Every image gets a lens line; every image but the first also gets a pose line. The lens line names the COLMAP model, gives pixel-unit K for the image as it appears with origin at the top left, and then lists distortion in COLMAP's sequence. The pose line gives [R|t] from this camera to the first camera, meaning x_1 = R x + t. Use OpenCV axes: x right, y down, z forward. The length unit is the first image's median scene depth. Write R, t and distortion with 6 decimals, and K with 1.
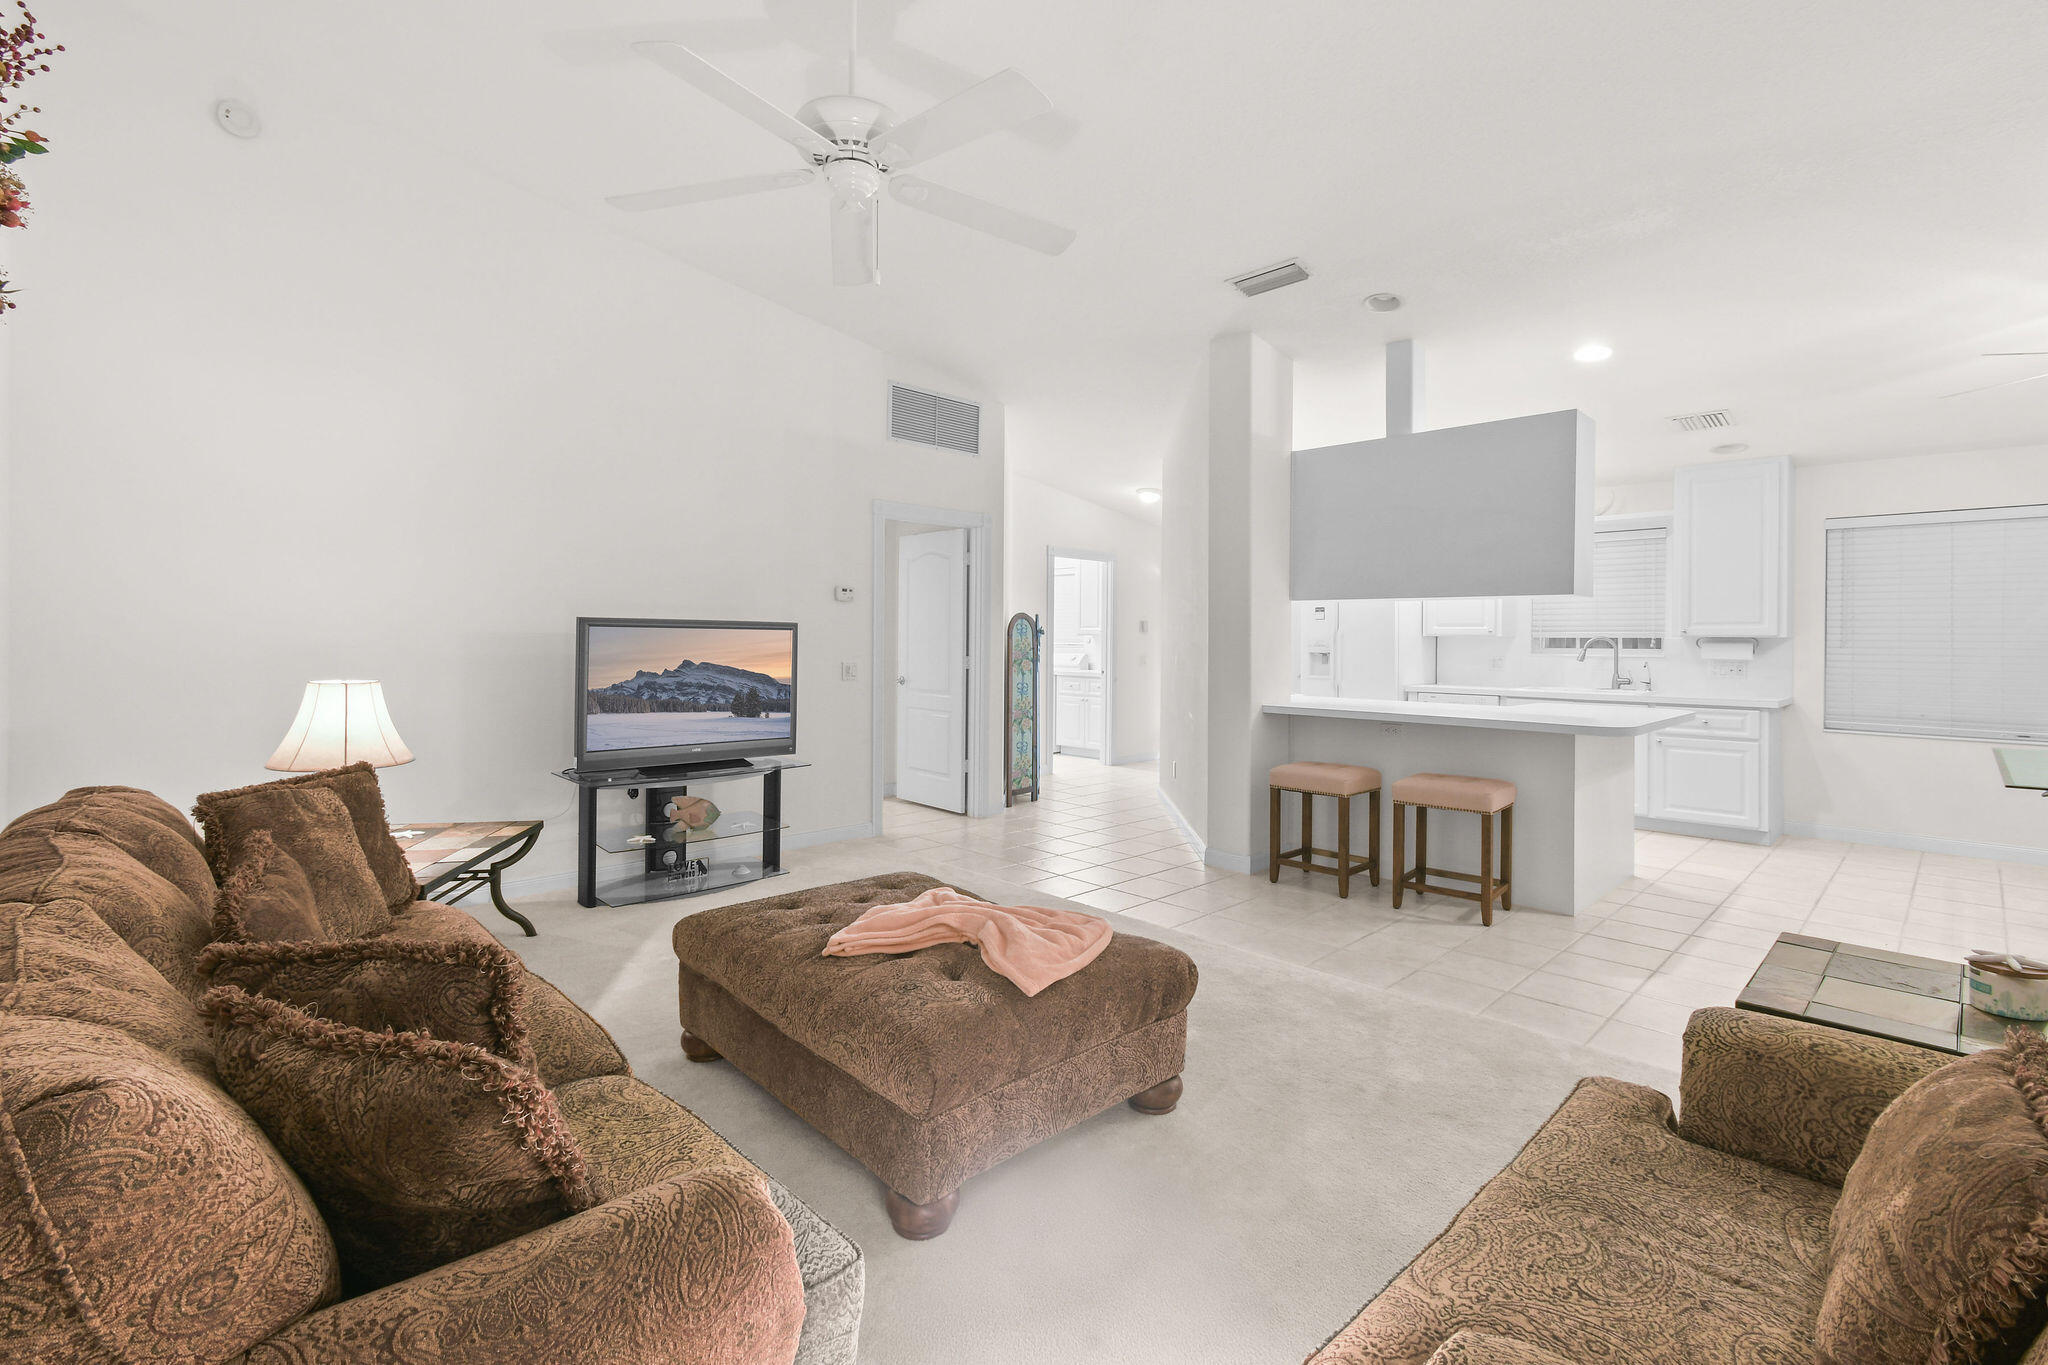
lens RADIAL K [[918.9, 0, 1035.8], [0, 918.9, 652.4], [0, 0, 1]] dist [0.009699, -0.004733]
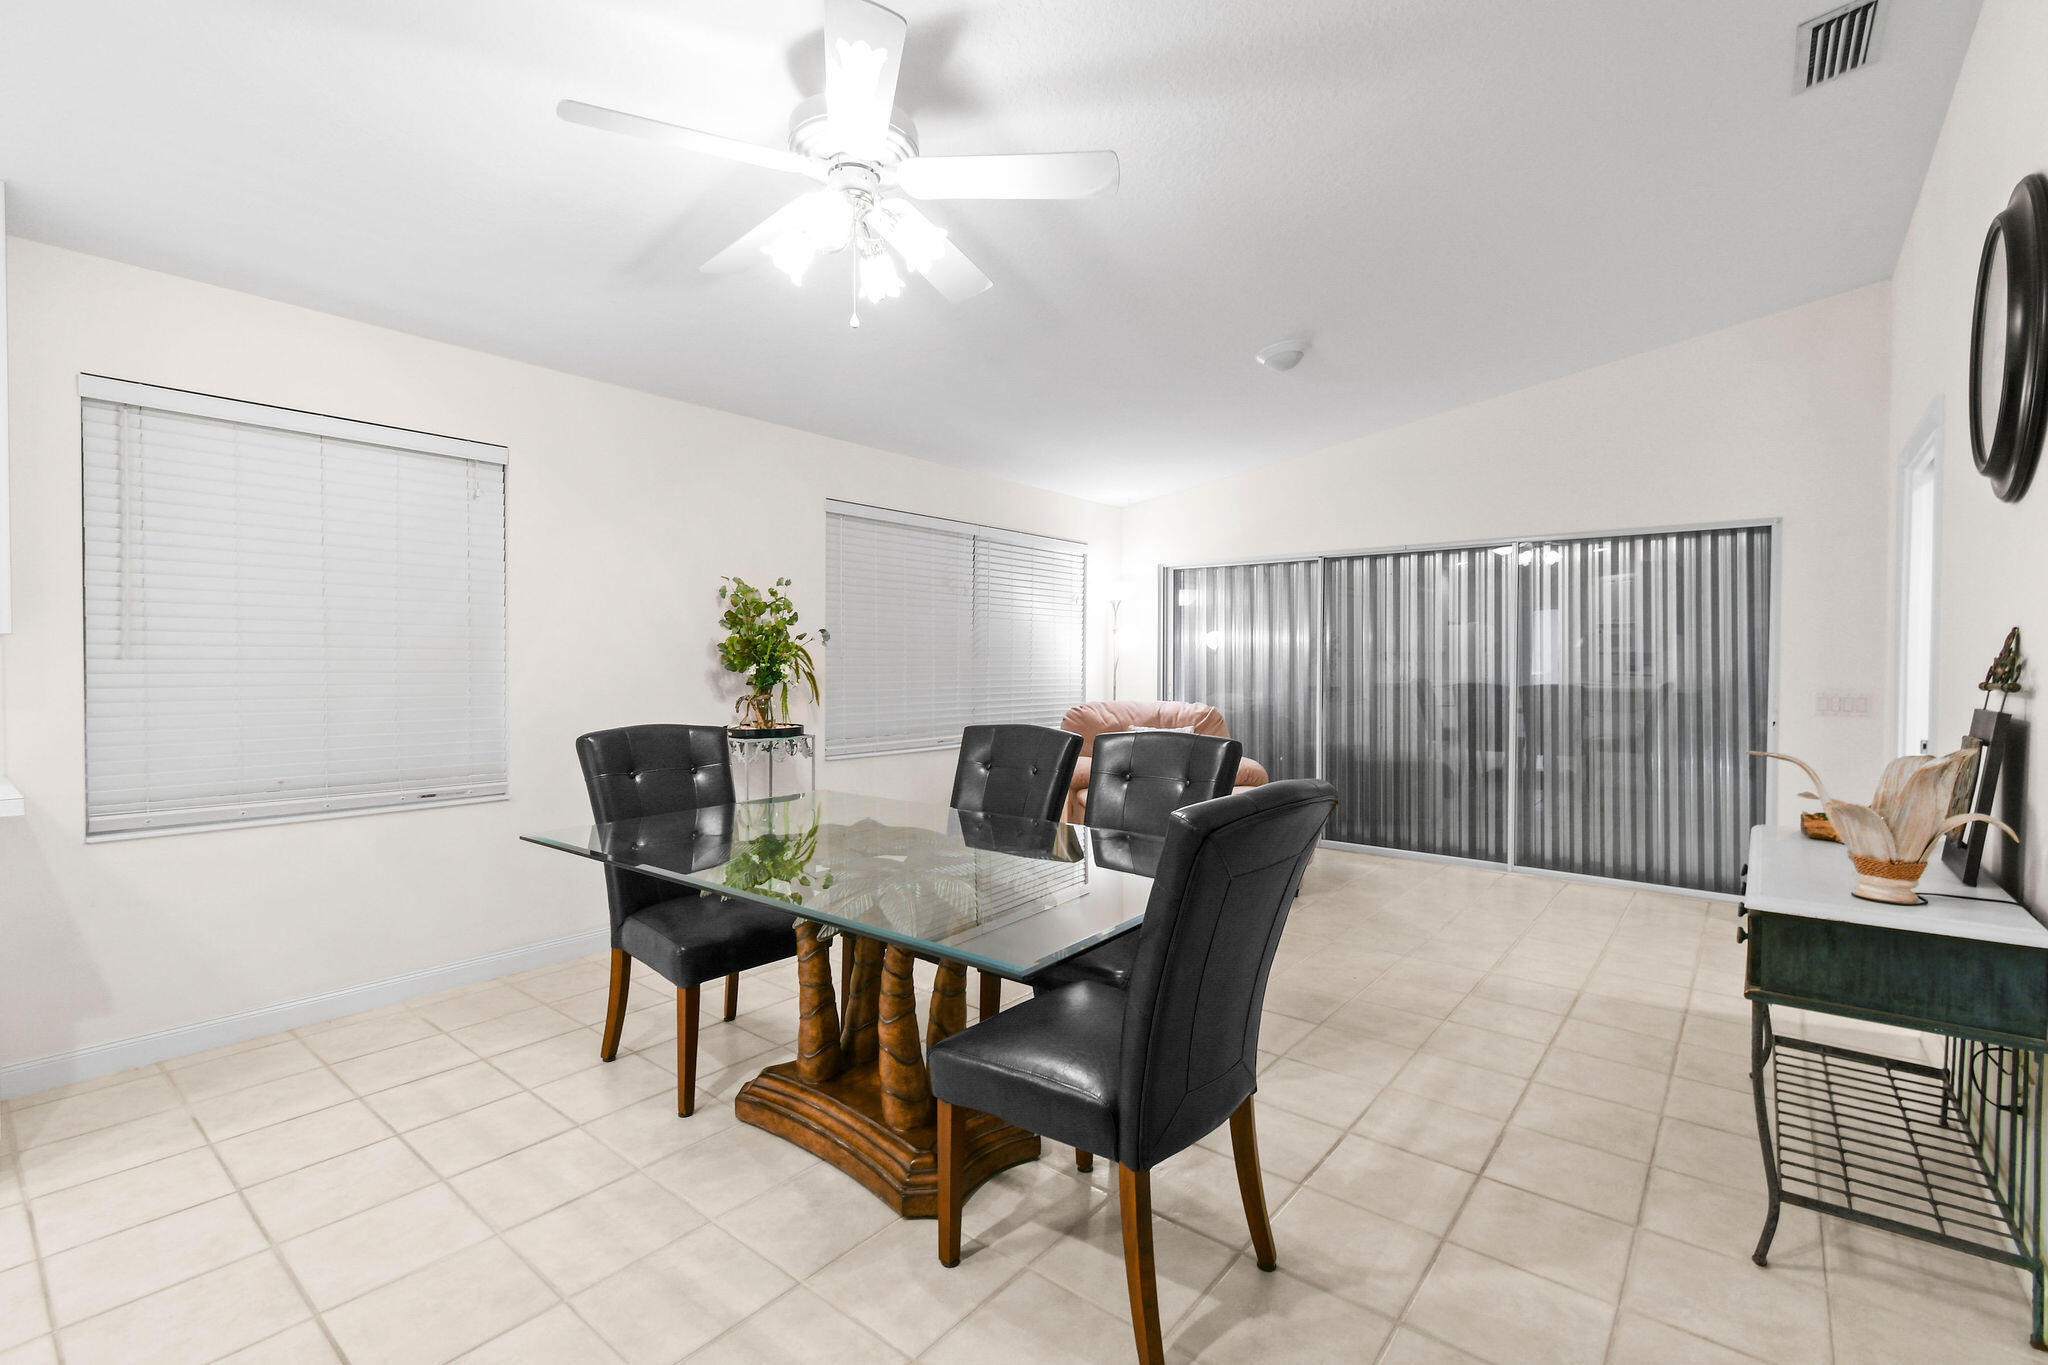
lens RADIAL K [[918.9, 0, 1013.8], [0, 918.9, 654.8], [0, 0, 1]] dist [0.009699, -0.004733]
pose [[-0.095156, -0.000361, 0.995462, 0.360924], [0.009667, 0.999952, 0.001286, -0.002234], [-0.995415, 0.009746, -0.095148, 0.596483]]
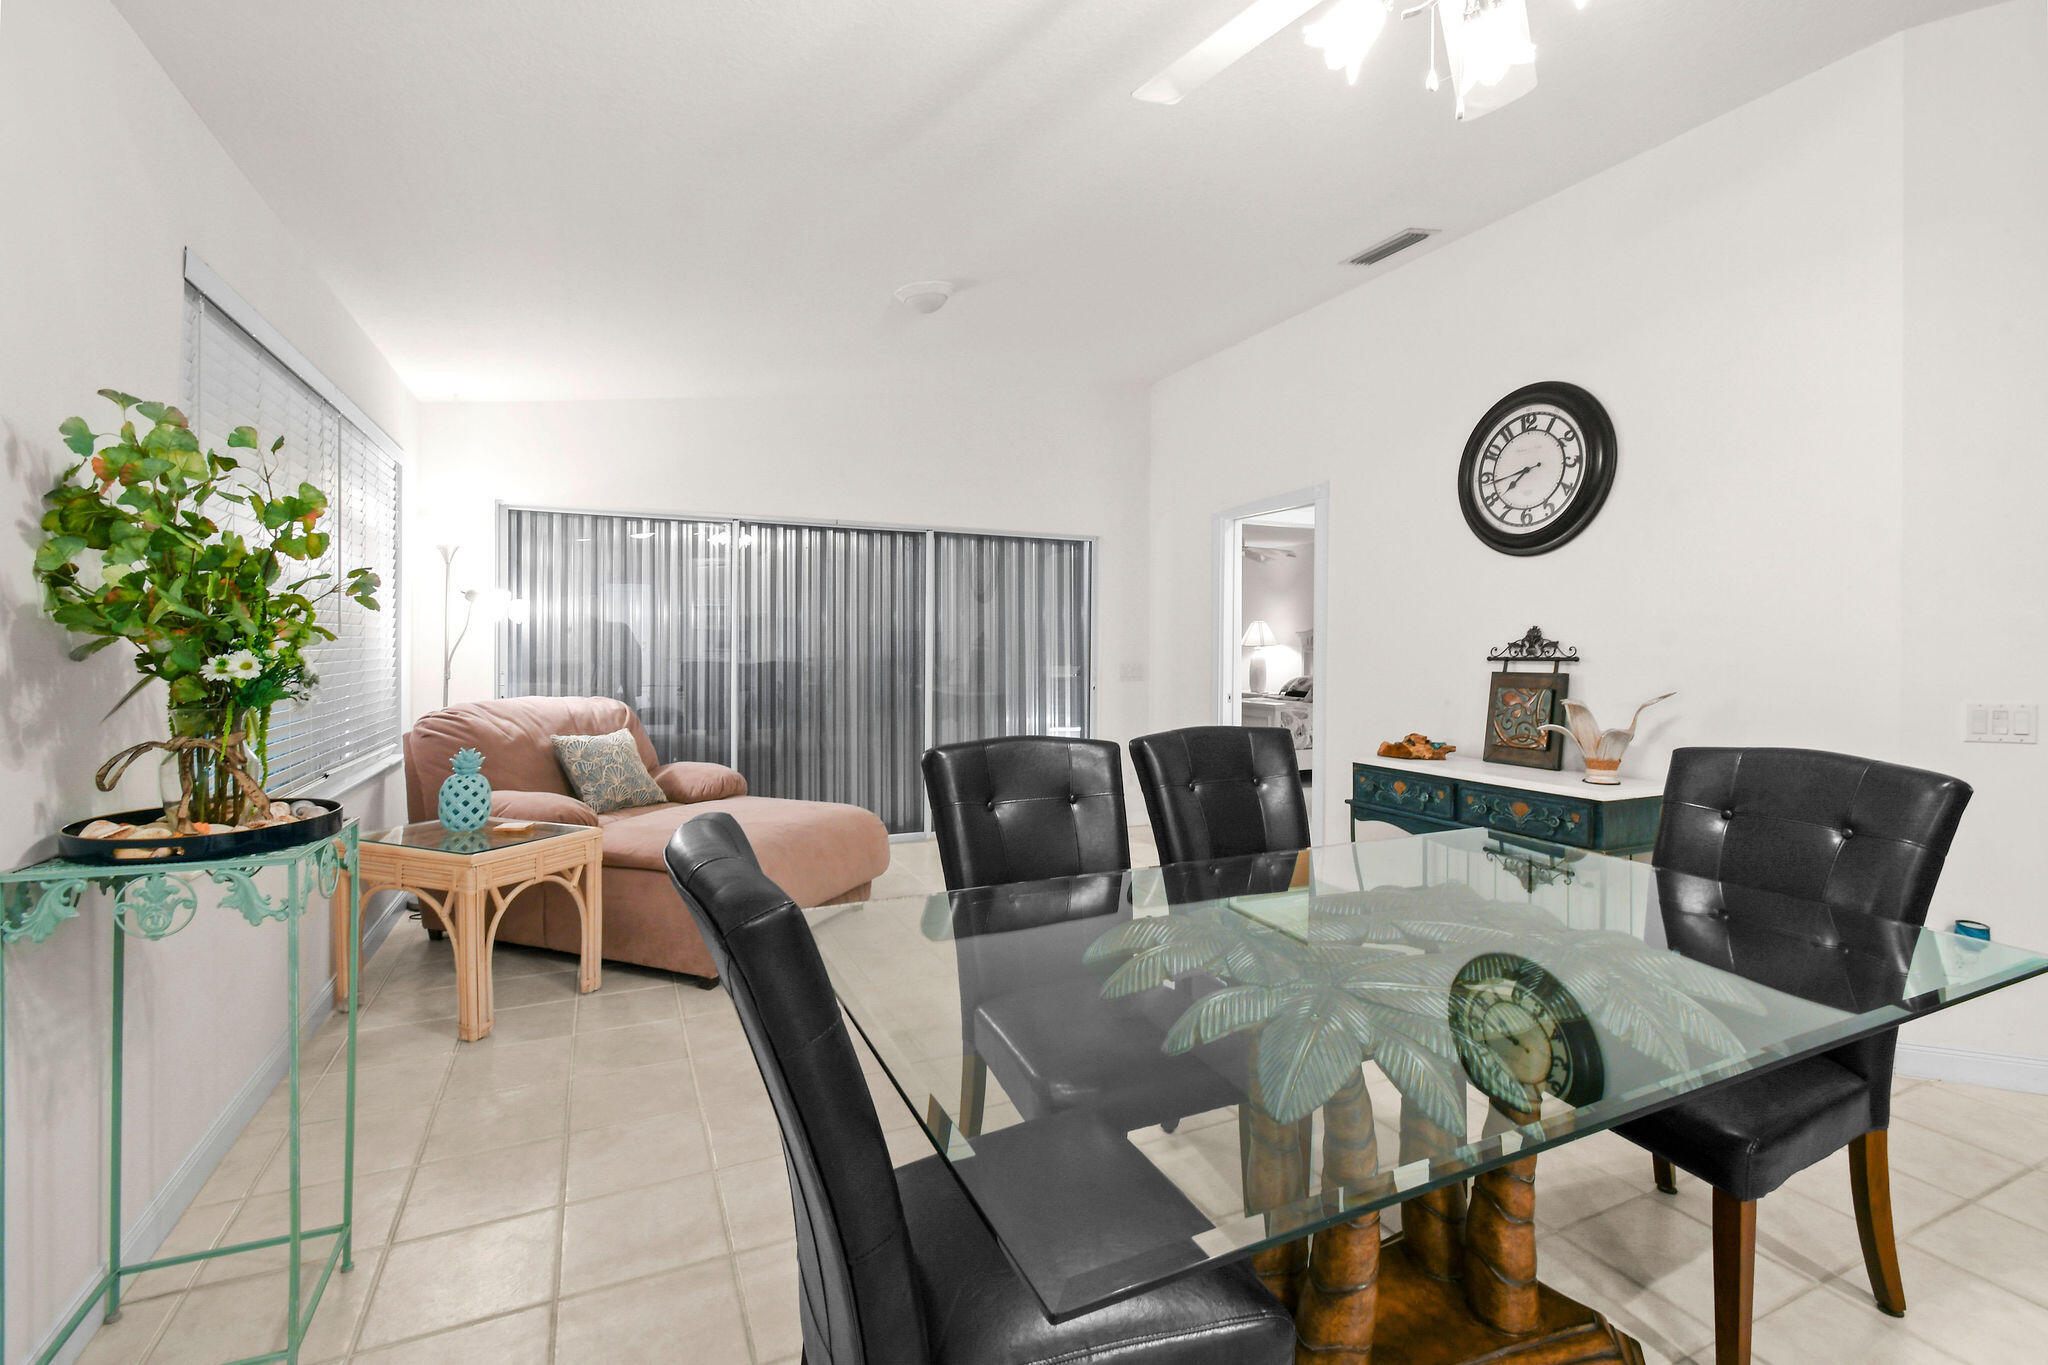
lens RADIAL K [[918.9, 0, 1038.9], [0, 918.9, 651.3], [0, 0, 1]] dist [0.009699, -0.004733]
pose [[-0.939763, -0.016192, 0.341443, 0.778038], [-0.007753, 0.999630, 0.026066, -0.005834], [-0.341739, 0.021848, -0.939541, 0.903627]]
